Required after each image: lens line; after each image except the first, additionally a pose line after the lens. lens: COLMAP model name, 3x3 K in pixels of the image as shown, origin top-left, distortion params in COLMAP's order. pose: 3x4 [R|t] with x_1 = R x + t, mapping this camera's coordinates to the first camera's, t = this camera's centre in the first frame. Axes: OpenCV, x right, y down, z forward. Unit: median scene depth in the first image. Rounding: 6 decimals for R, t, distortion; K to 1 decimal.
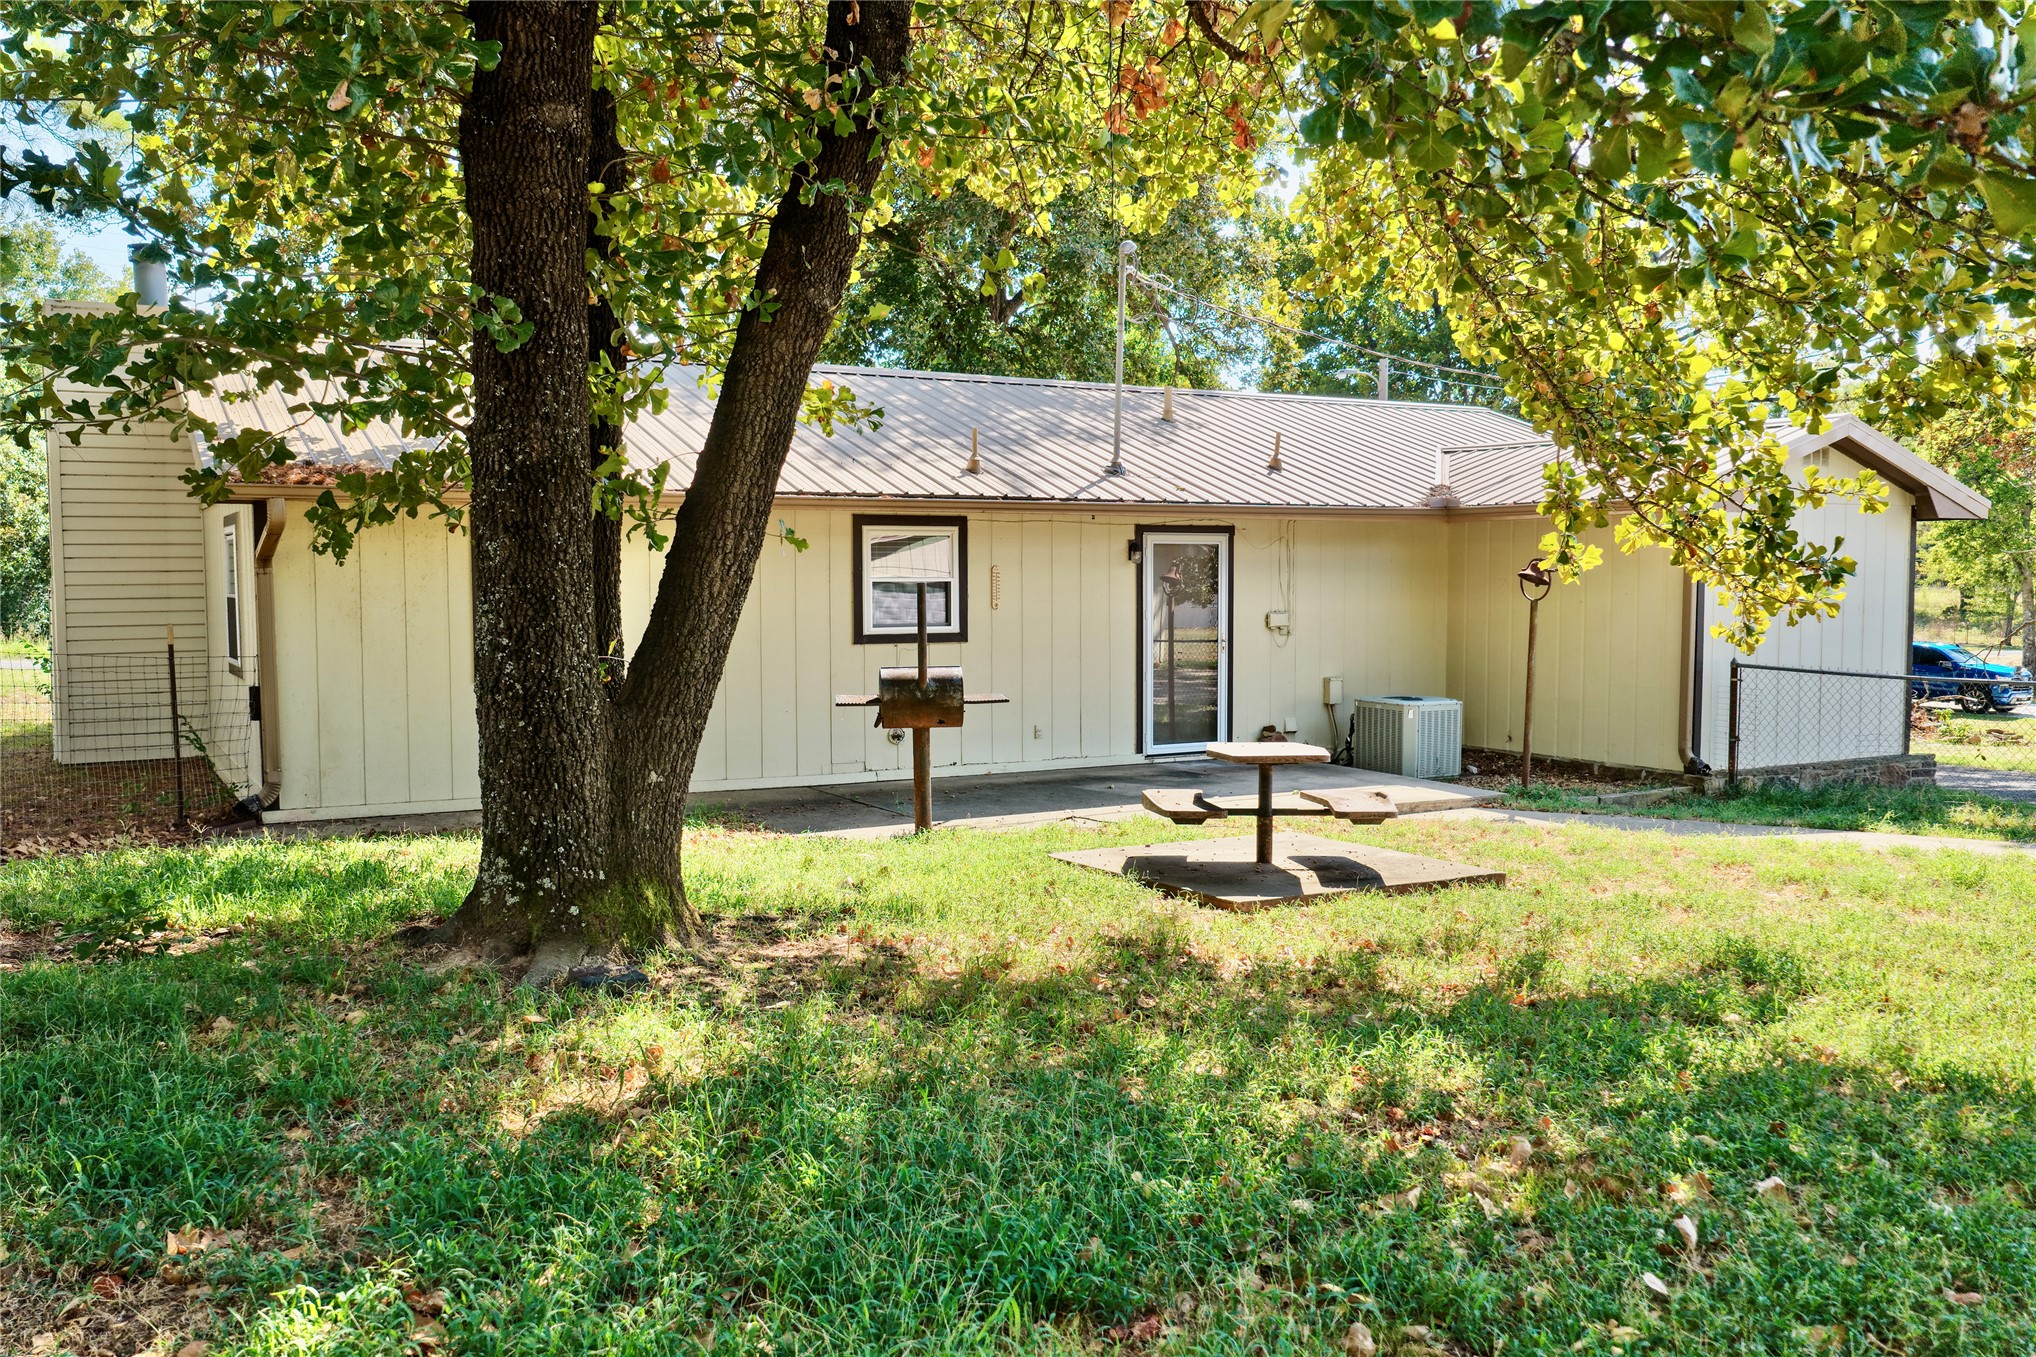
lens RADIAL K [[1667.2, 0, 1018.0], [0, 1667.2, 678.5], [0, 0, 1]] dist [0.008555, 0.001281]
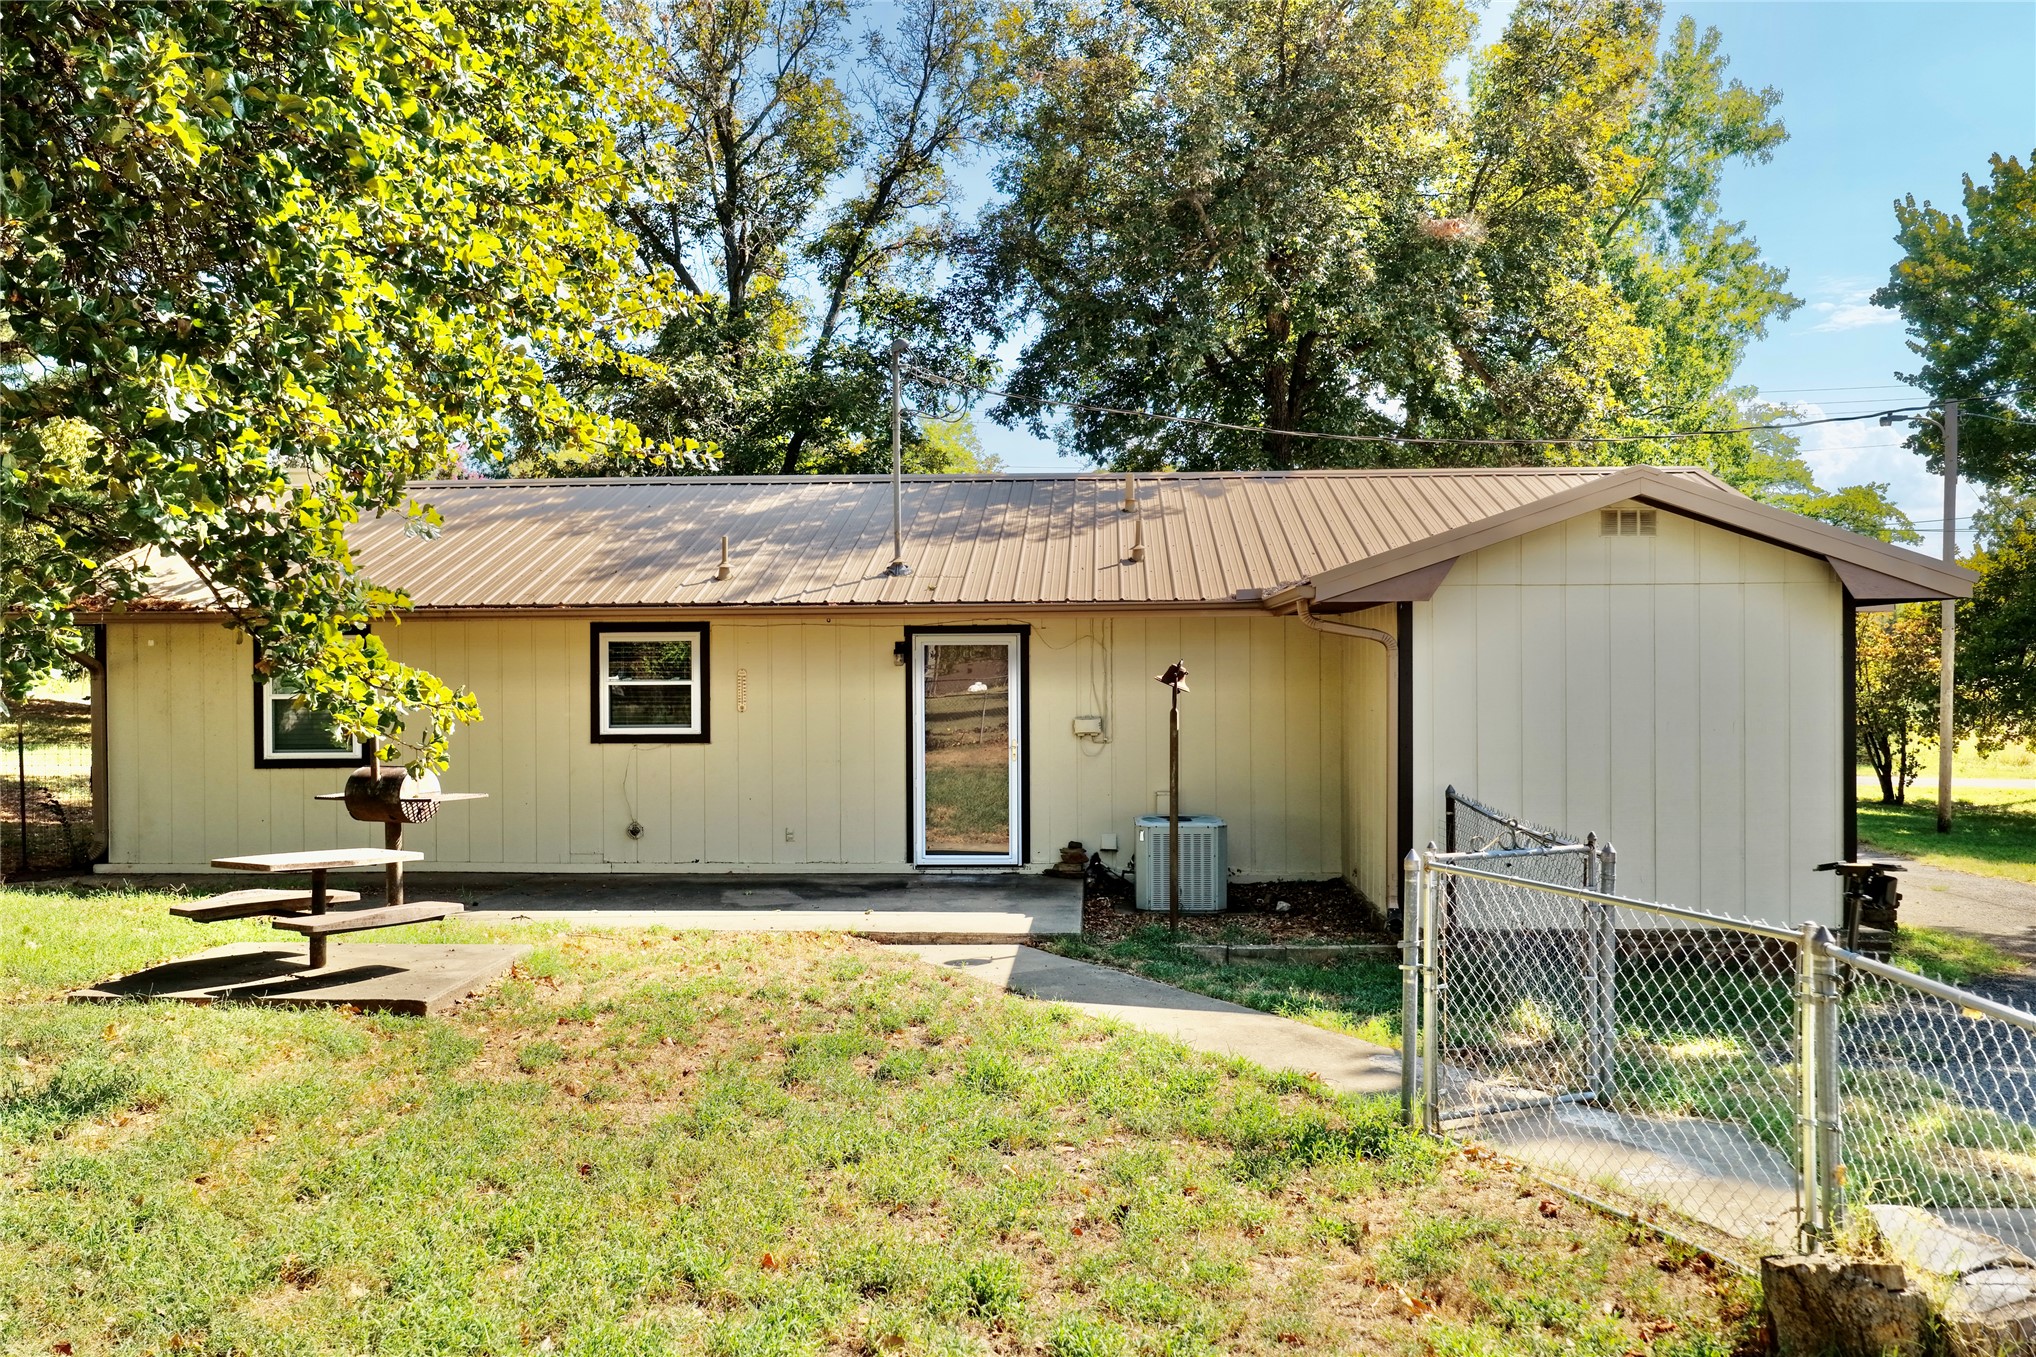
lens RADIAL K [[1667.2, 0, 1018.0], [0, 1667.2, 678.5], [0, 0, 1]] dist [0.008555, 0.001281]
pose [[0.846441, -0.005987, -0.532449, 0.643868], [-0.030517, 0.997748, -0.059731, -0.005788], [0.531608, 0.066808, 0.844352, 0.216366]]
